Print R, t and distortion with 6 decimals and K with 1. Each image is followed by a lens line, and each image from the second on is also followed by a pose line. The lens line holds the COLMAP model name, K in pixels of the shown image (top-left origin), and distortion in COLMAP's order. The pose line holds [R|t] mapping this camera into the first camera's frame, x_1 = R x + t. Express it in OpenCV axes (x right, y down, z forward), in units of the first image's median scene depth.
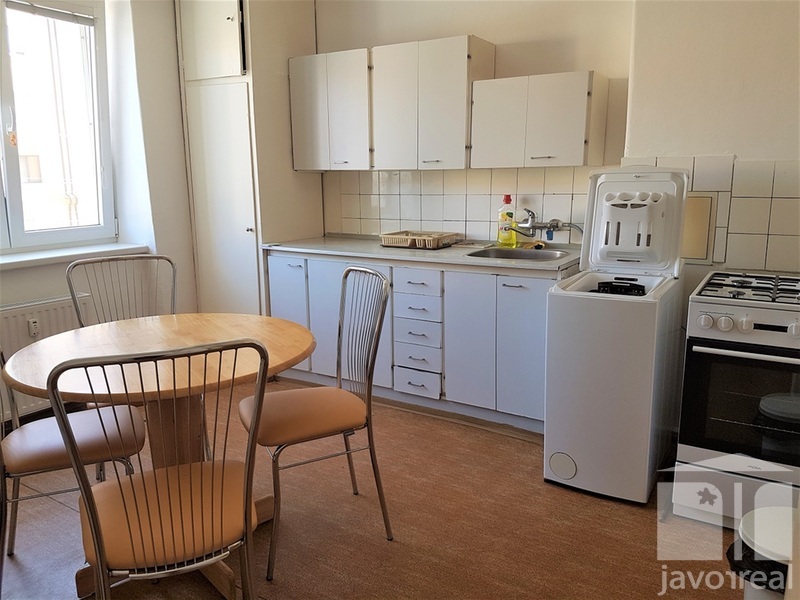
lens RADIAL K [[622.8, 0, 400.0], [0, 622.8, 300.0], [0, 0, 1]] dist [0.241939, -0.457897]
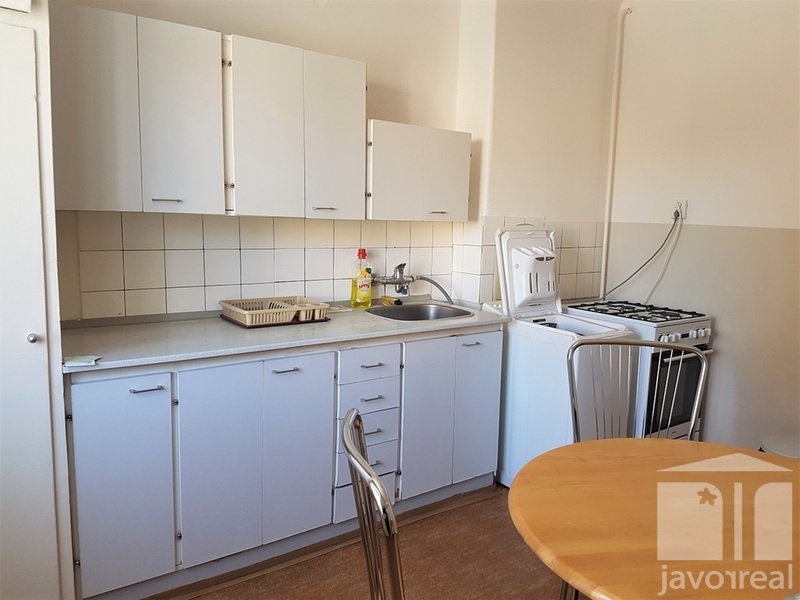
lens RADIAL K [[622.8, 0, 400.0], [0, 622.8, 300.0], [0, 0, 1]] dist [0.241939, -0.457897]
pose [[0.346694, -0.110443, 0.931454, -0.632933], [0.149972, 0.986795, 0.061184, -0.140600], [-0.925911, 0.118480, 0.358679, 0.642570]]
